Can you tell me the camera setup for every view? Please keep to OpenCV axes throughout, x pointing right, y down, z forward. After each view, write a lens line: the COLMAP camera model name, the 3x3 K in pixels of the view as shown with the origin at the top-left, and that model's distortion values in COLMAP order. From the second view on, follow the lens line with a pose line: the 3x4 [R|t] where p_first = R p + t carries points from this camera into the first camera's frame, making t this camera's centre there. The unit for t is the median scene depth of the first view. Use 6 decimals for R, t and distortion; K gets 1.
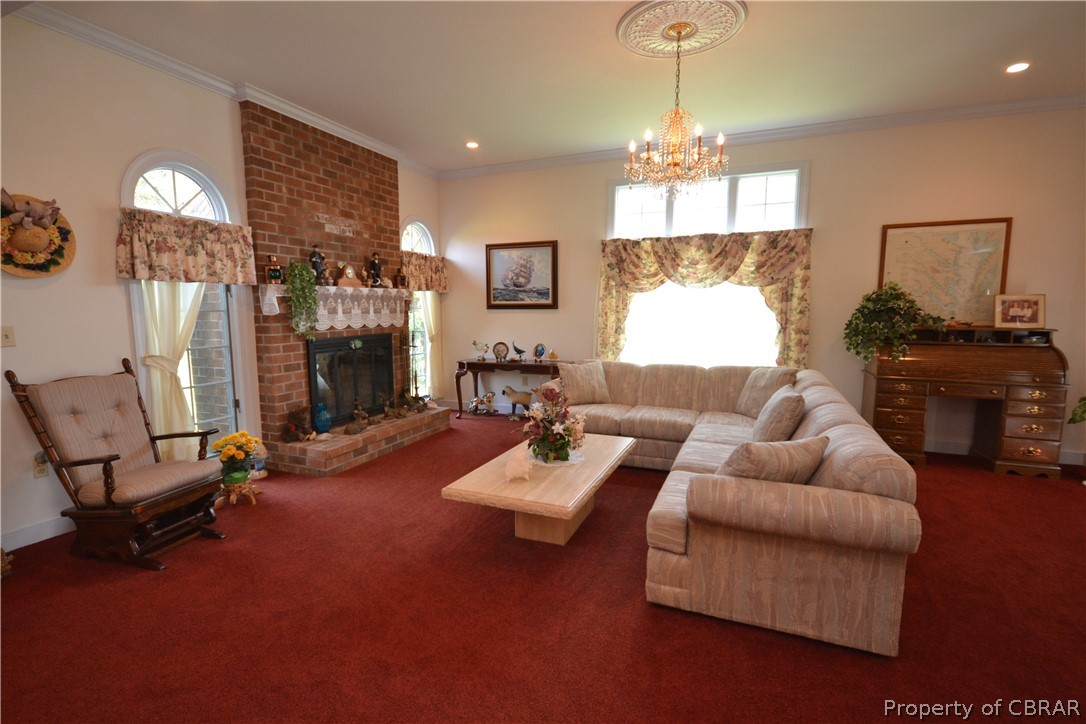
lens RADIAL K [[529.9, 0, 543.0], [0, 529.9, 362.0], [0, 0, 1]] dist [-0.000616, 0.000451]
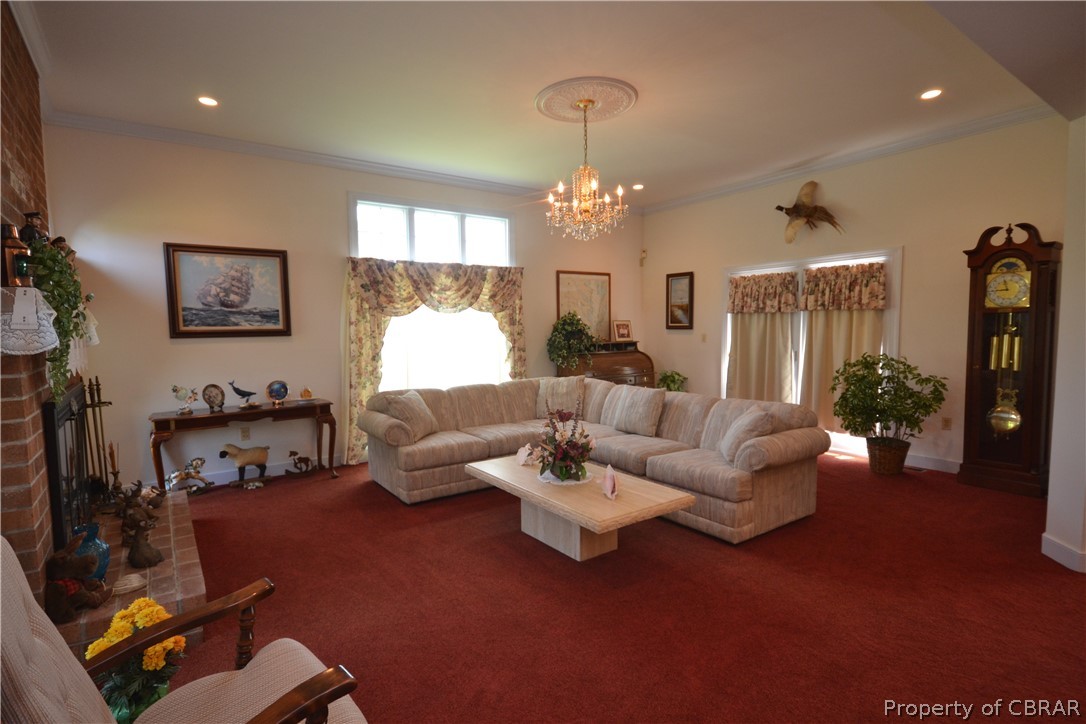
lens RADIAL K [[532.9, 0, 543.0], [0, 532.9, 362.0], [0, 0, 1]] dist [0.001482, 0.000359]
pose [[0.521548, -0.059968, 0.851112, -0.506463], [0.103461, 0.994611, 0.006680, -0.029322], [-0.846926, 0.084573, 0.524942, 0.283493]]
